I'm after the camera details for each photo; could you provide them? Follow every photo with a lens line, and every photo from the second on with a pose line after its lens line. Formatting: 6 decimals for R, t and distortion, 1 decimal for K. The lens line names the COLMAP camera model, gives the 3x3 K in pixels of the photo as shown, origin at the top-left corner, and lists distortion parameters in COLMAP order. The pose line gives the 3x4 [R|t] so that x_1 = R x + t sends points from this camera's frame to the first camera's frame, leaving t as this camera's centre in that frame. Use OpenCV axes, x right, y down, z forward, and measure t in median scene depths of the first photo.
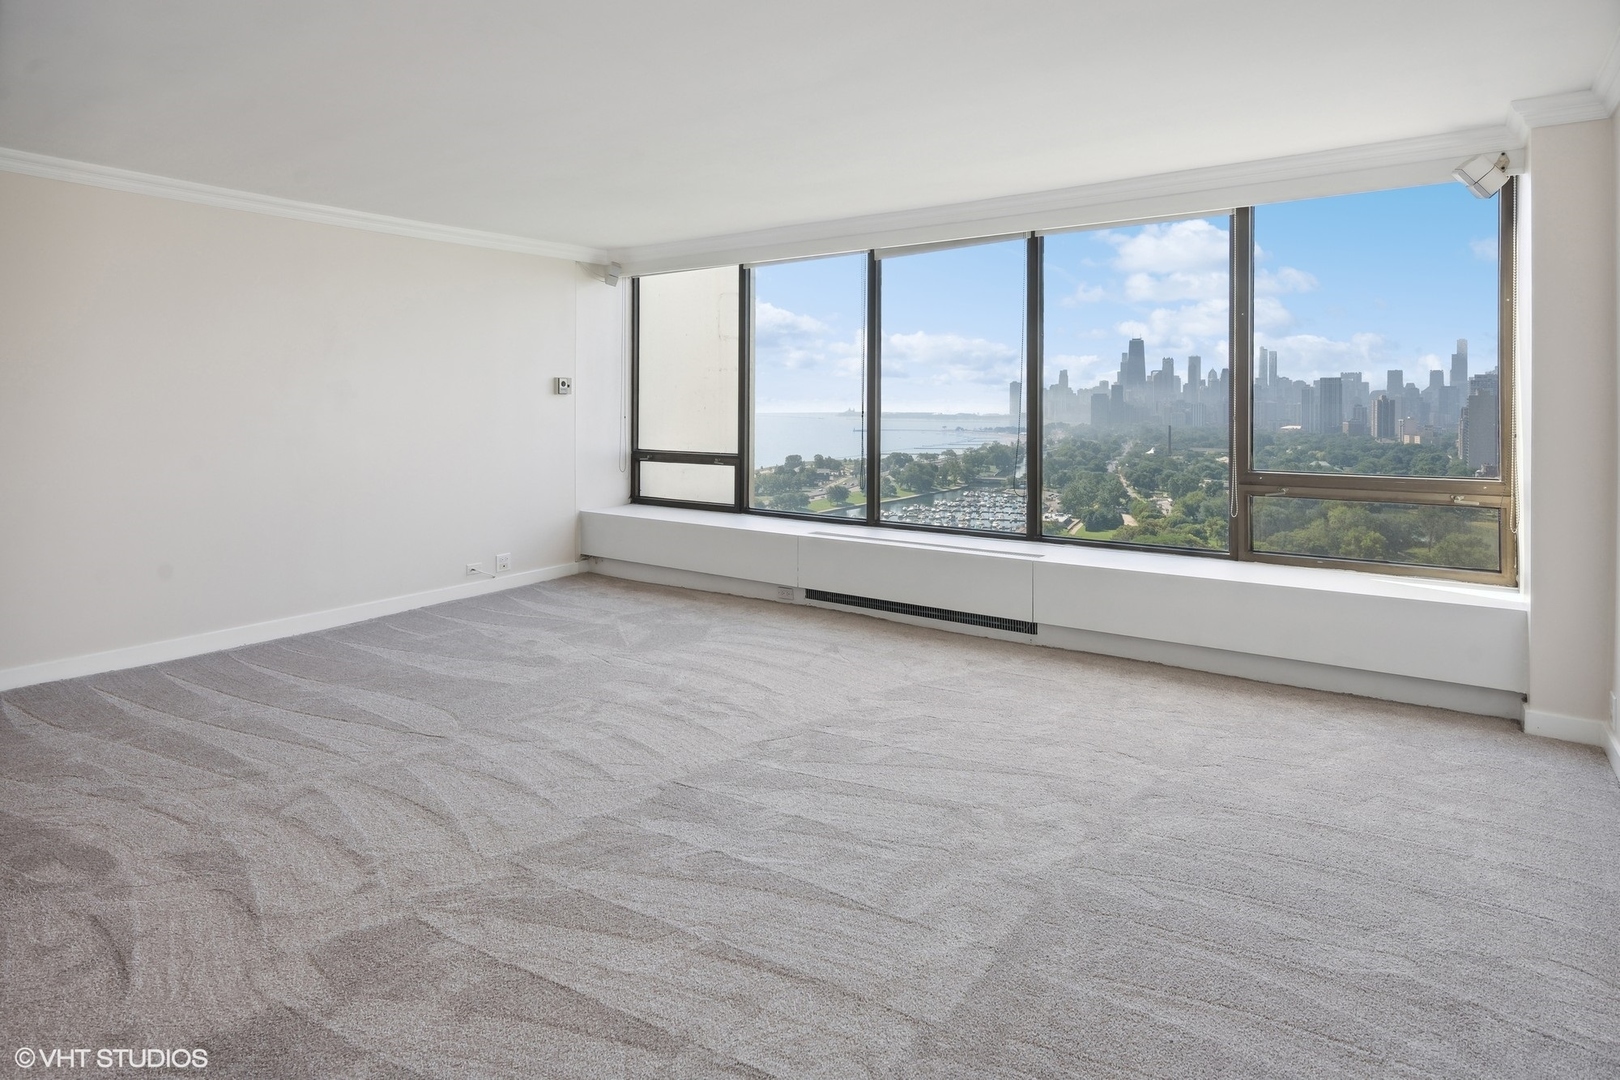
lens RADIAL K [[913.6, 0, 776.9], [0, 913.6, 478.6], [0, 0, 1]] dist [0.000215, -0.000261]
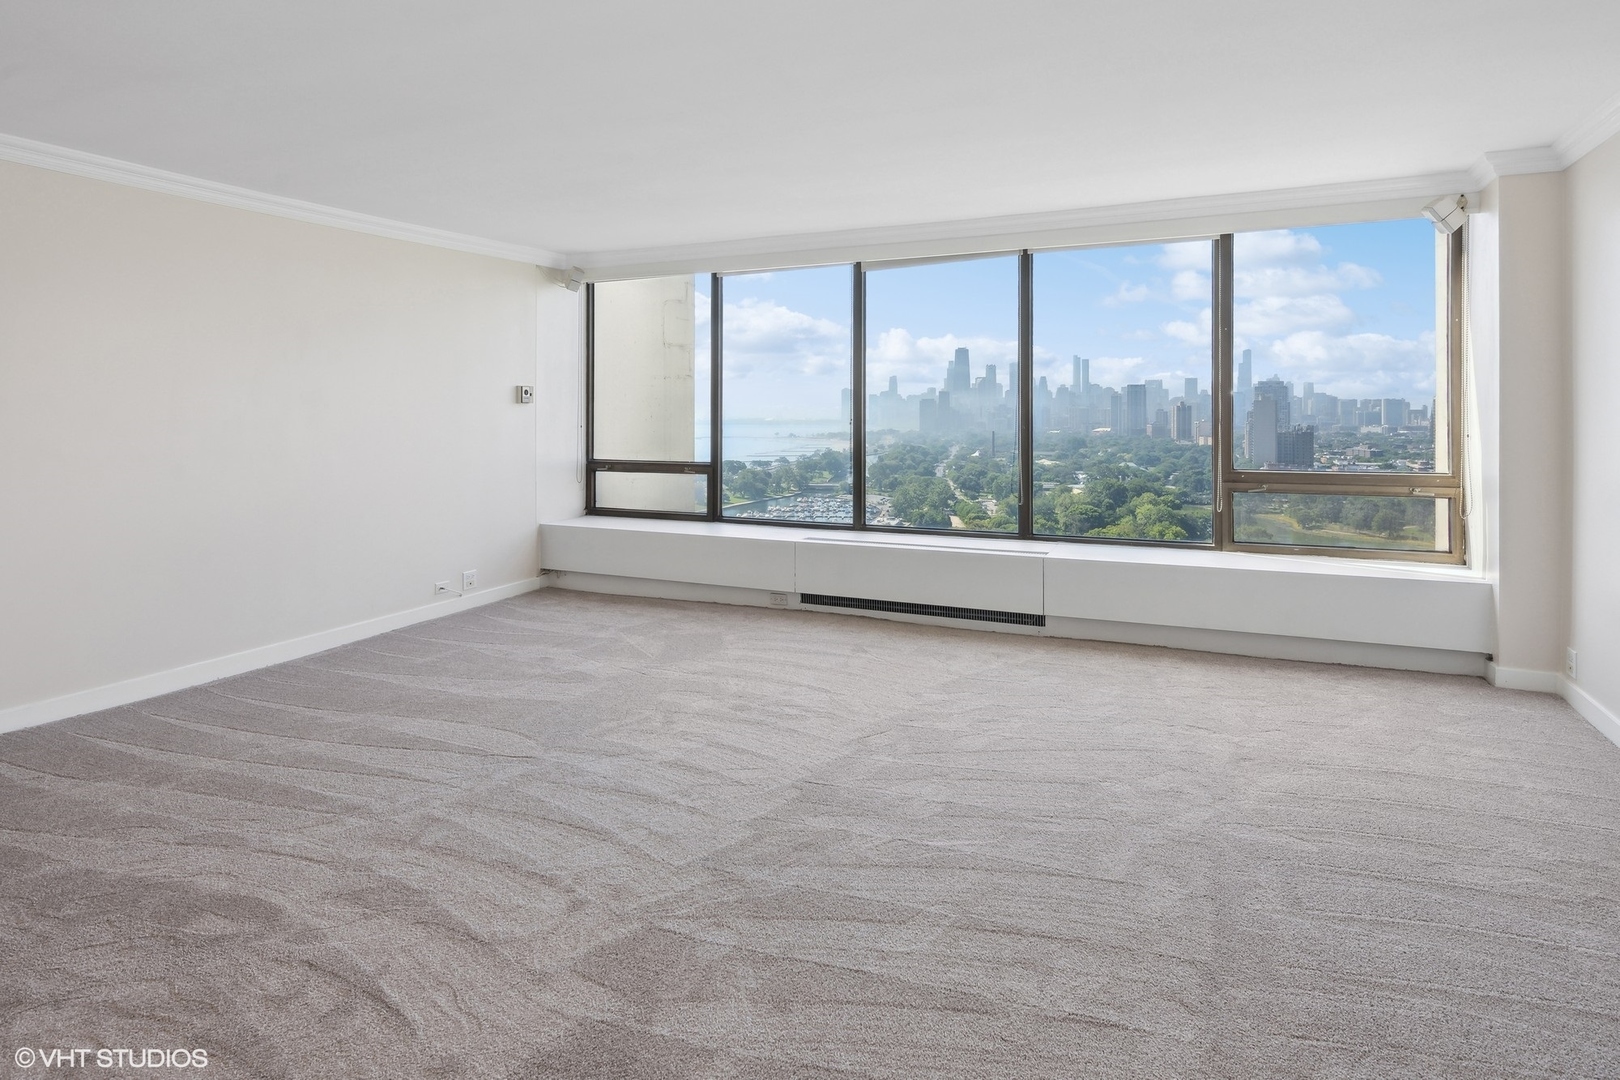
lens RADIAL K [[927.3, 0, 770.5], [0, 927.3, 490.5], [0, 0, 1]] dist [0.000711, -0.000525]
pose [[0.984145, -0.020497, 0.176178, -0.231987], [0.019790, 0.999787, 0.005774, -0.001050], [-0.176259, -0.002196, 0.984341, -0.012862]]
